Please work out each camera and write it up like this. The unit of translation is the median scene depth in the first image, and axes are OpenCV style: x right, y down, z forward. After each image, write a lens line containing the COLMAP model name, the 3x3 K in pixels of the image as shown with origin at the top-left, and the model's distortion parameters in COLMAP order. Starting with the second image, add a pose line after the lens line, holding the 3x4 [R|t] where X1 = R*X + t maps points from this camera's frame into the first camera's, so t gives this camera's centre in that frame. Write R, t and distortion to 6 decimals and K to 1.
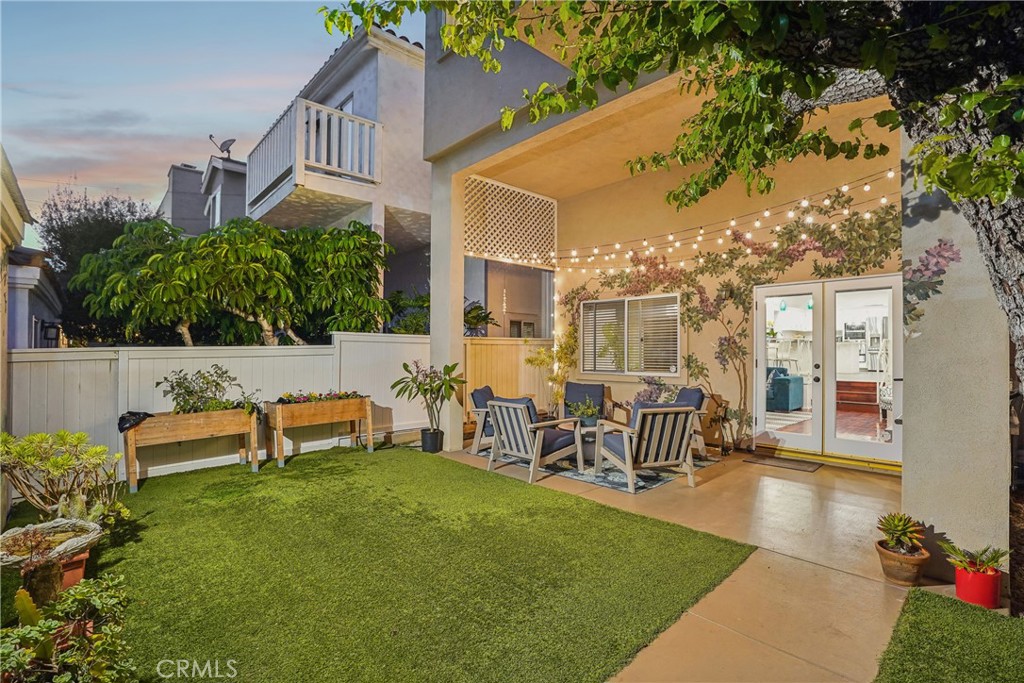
lens RADIAL K [[478.4, 0, 512.0], [0, 478.4, 341.5], [0, 0, 1]] dist [-0.041039, 0.000003]
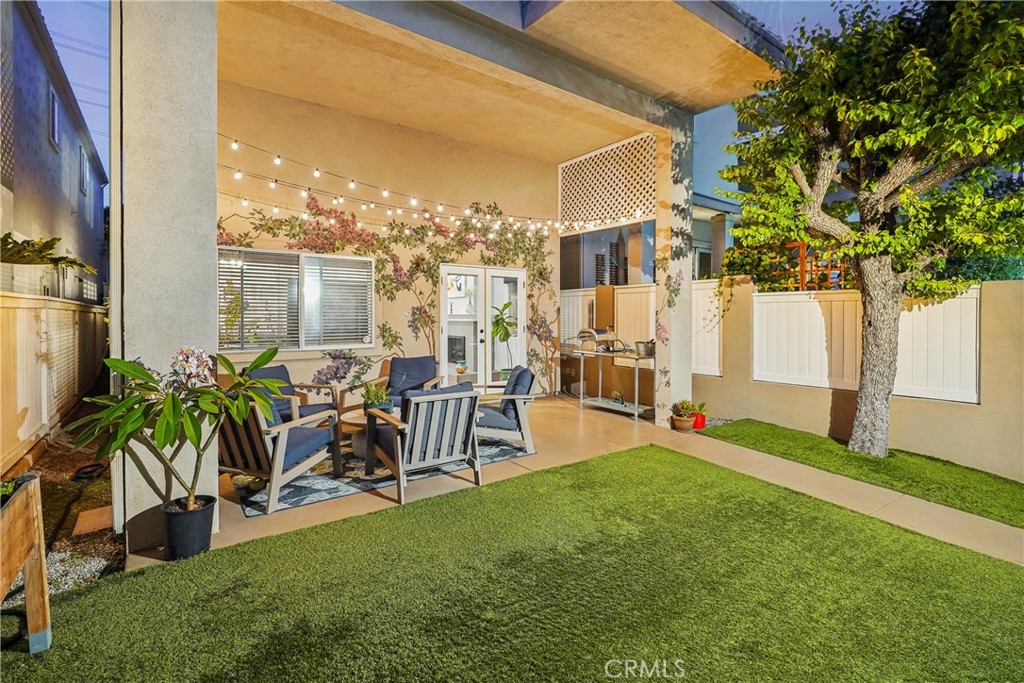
lens RADIAL K [[480.6, 0, 507.3], [0, 480.6, 321.4], [0, 0, 1]] dist [-0.001359, -0.000311]
pose [[0.112773, -0.016029, 0.993491, -0.587078], [-0.023730, 0.999541, 0.018820, -0.001628], [-0.993337, -0.025698, 0.112341, 0.657205]]
